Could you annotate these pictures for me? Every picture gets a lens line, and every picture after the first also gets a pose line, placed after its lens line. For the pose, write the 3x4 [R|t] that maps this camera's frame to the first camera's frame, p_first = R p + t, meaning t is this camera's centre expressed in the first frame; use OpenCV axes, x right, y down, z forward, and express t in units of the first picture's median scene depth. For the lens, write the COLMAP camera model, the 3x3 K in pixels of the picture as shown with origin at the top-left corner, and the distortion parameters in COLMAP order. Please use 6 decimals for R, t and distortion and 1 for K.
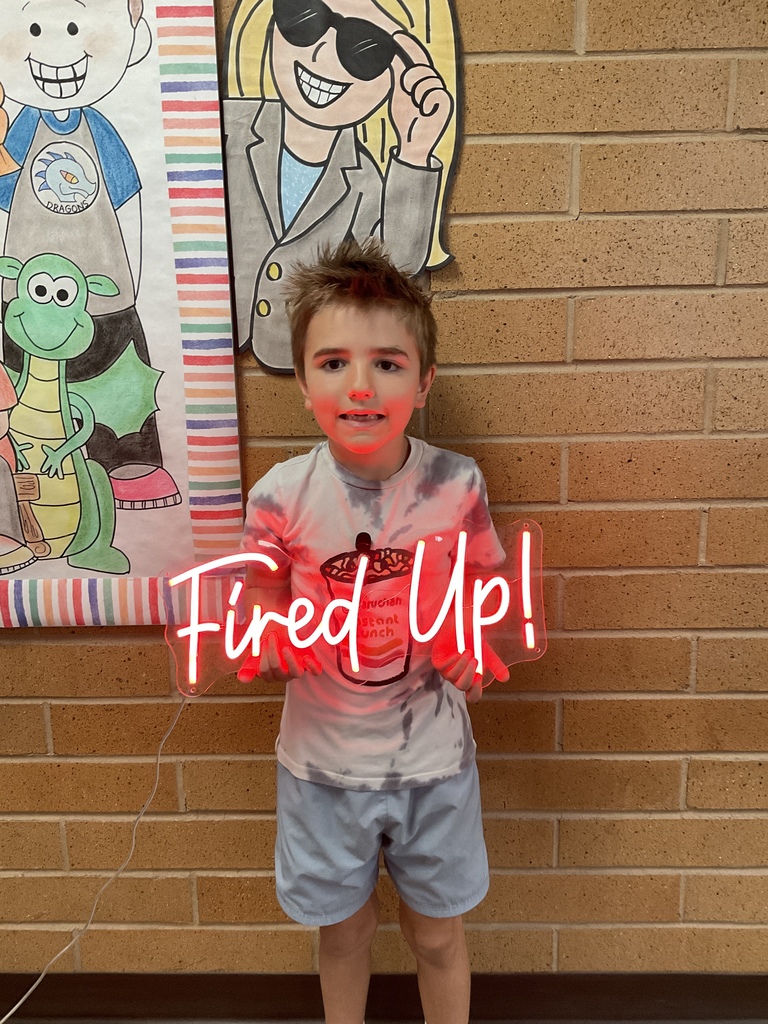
lens RADIAL K [[853.2, 0, 383.1], [0, 853.2, 511.5], [0, 0, 1]] dist [0.068688, -0.140705]
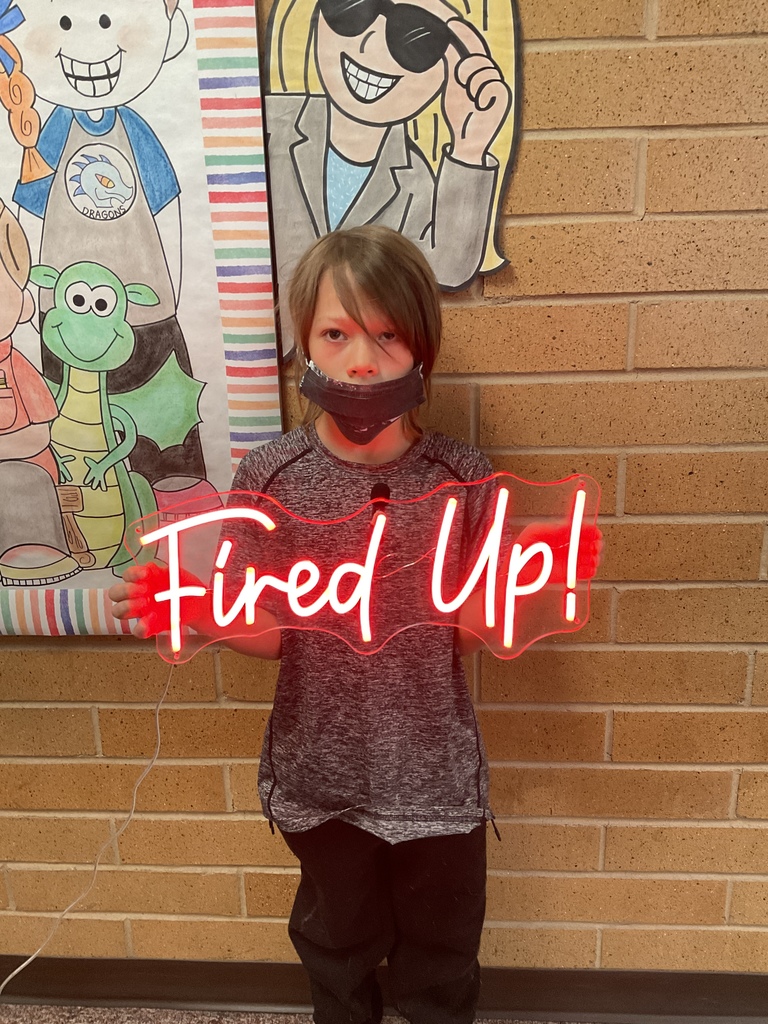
lens RADIAL K [[853.2, 0, 383.1], [0, 853.2, 511.5], [0, 0, 1]] dist [0.068688, -0.140705]
pose [[0.999320, 0.003298, -0.036723, -0.020421], [-0.000441, 0.996988, 0.077555, -0.094826], [0.036868, -0.077486, 0.996312, 0.032699]]
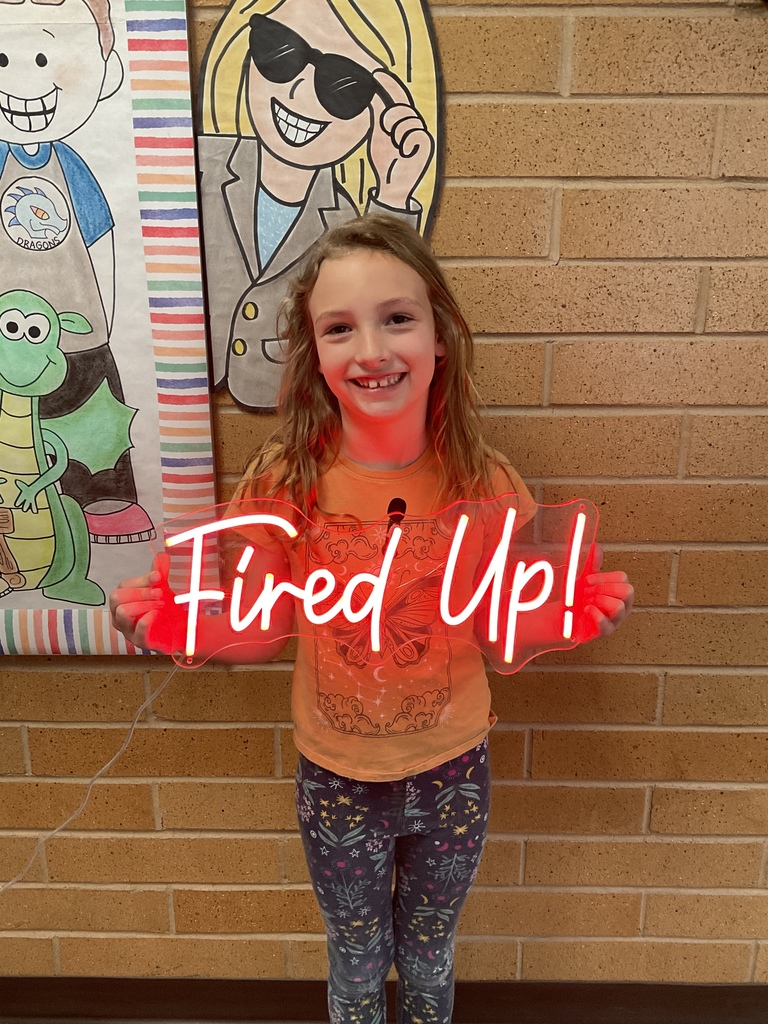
lens RADIAL K [[853.2, 0, 383.1], [0, 853.2, 511.5], [0, 0, 1]] dist [0.068688, -0.140705]
pose [[0.999800, 0.015189, 0.013008, 0.016768], [-0.015977, 0.997897, 0.062827, -0.114012], [-0.012027, -0.063022, 0.997940, -0.000925]]
